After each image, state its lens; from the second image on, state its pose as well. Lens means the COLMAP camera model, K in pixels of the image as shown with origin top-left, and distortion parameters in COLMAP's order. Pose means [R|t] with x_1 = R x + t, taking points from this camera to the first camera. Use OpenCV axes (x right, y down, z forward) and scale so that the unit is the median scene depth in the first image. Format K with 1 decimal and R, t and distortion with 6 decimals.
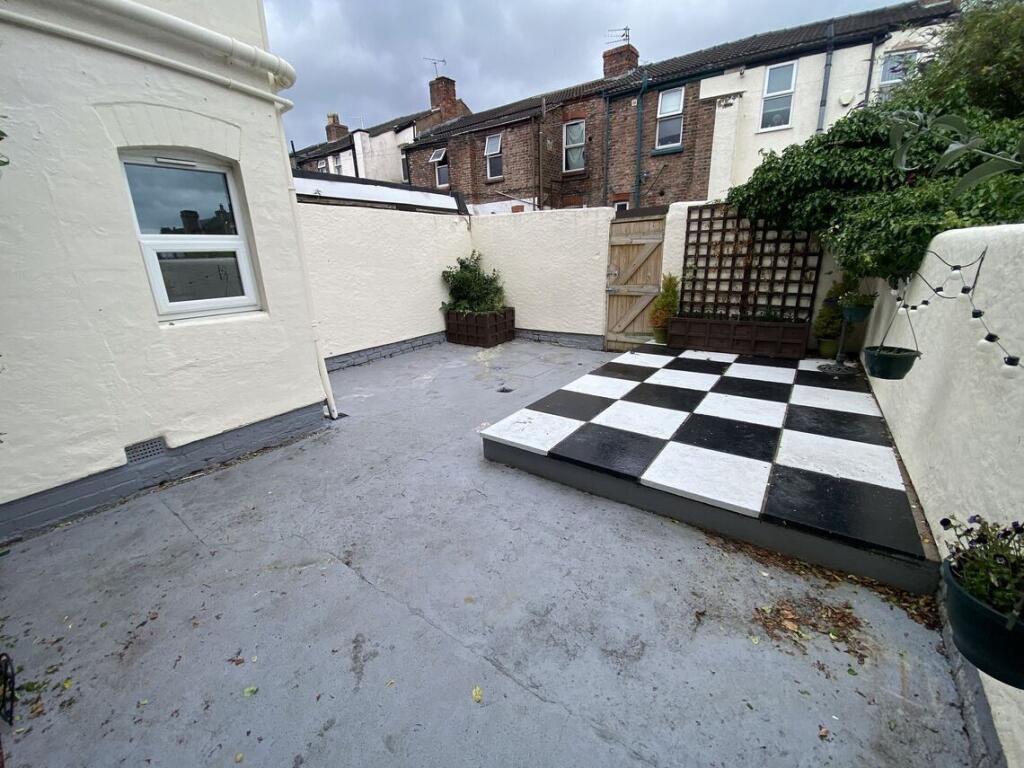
lens RADIAL K [[417.9, 0, 513.2], [0, 417.9, 386.9], [0, 0, 1]] dist [-0.001055, -0.003523]
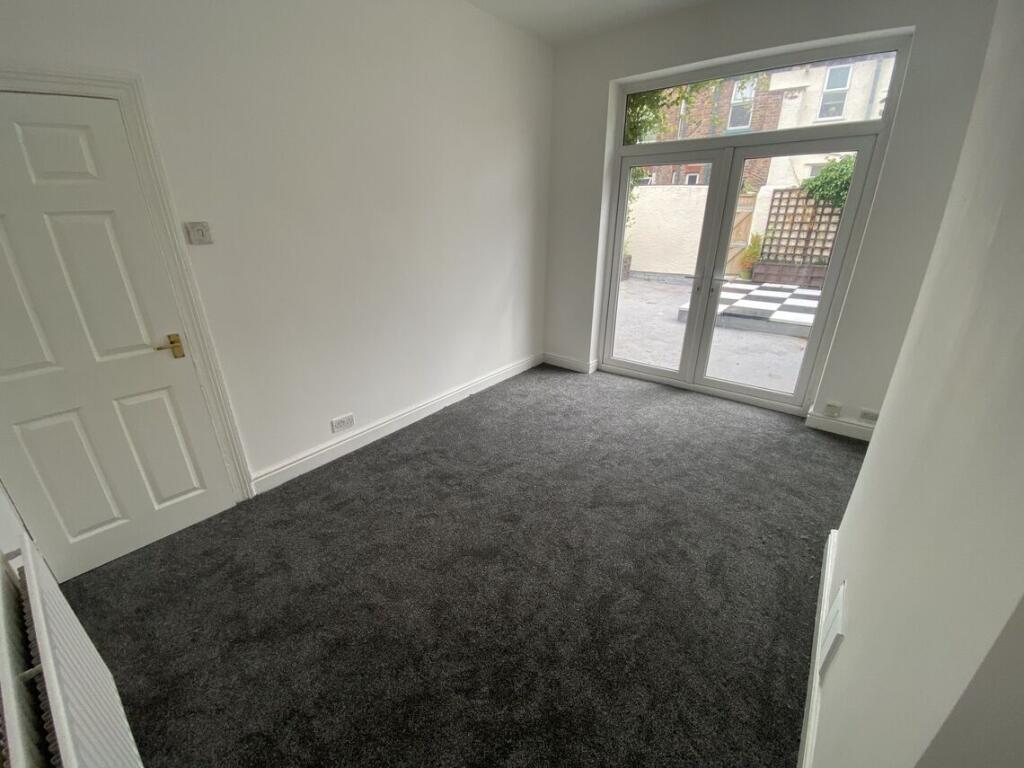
lens RADIAL K [[417.9, 0, 518.9], [0, 417.9, 383.3], [0, 0, 1]] dist [-0.001055, -0.003523]
pose [[0.998822, 0.043081, -0.022340, -0.471249], [-0.041191, 0.996016, 0.079089, 0.207281], [0.025658, -0.078075, 0.996617, -0.639604]]
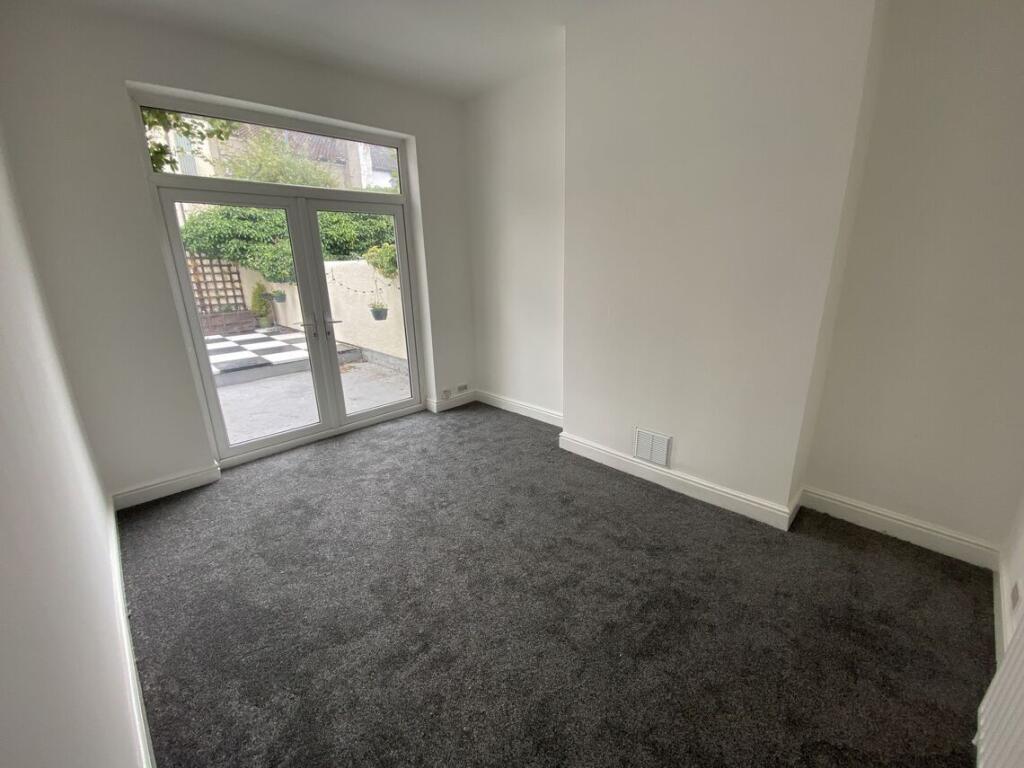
lens RADIAL K [[417.9, 0, 515.2], [0, 417.9, 378.4], [0, 0, 1]] dist [-0.001055, -0.003523]
pose [[0.174972, -0.240345, 0.954788, -0.789418], [0.312909, 0.933044, 0.177528, 0.143687], [-0.933527, 0.267699, 0.238462, -0.379221]]
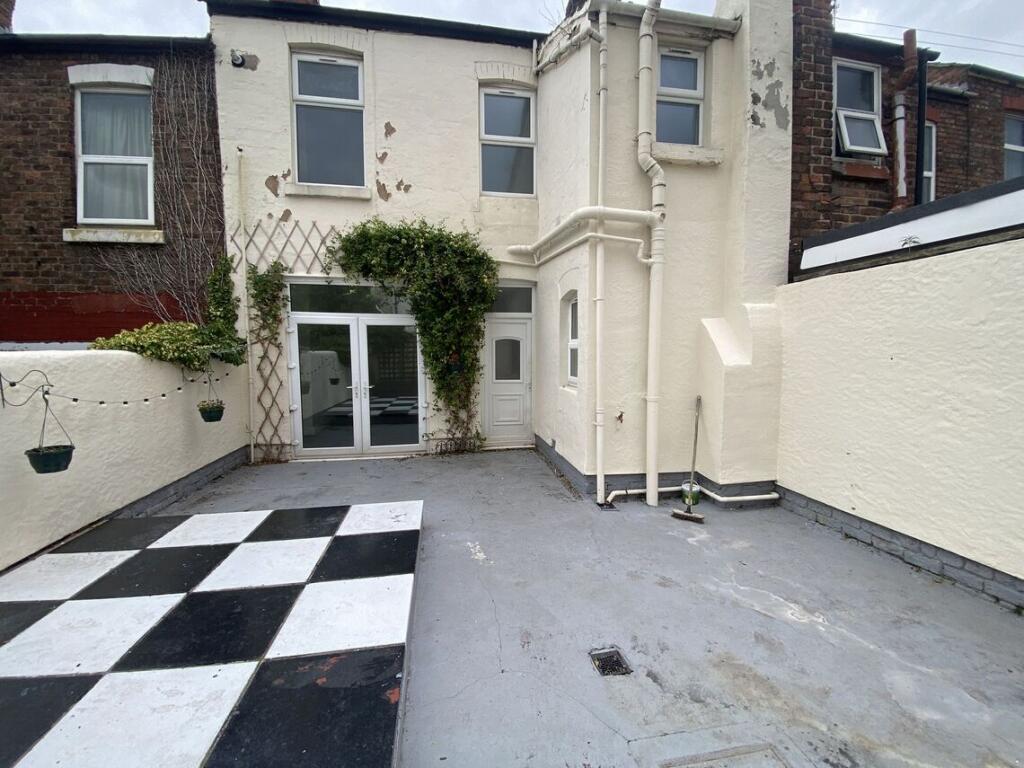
lens RADIAL K [[417.9, 0, 517.7], [0, 417.9, 378.6], [0, 0, 1]] dist [-0.001055, -0.003523]
pose [[-0.700646, 0.081896, -0.708793, 0.311744], [-0.190144, 0.936036, 0.296111, -0.354673], [0.687706, 0.342242, -0.640258, 1.049089]]
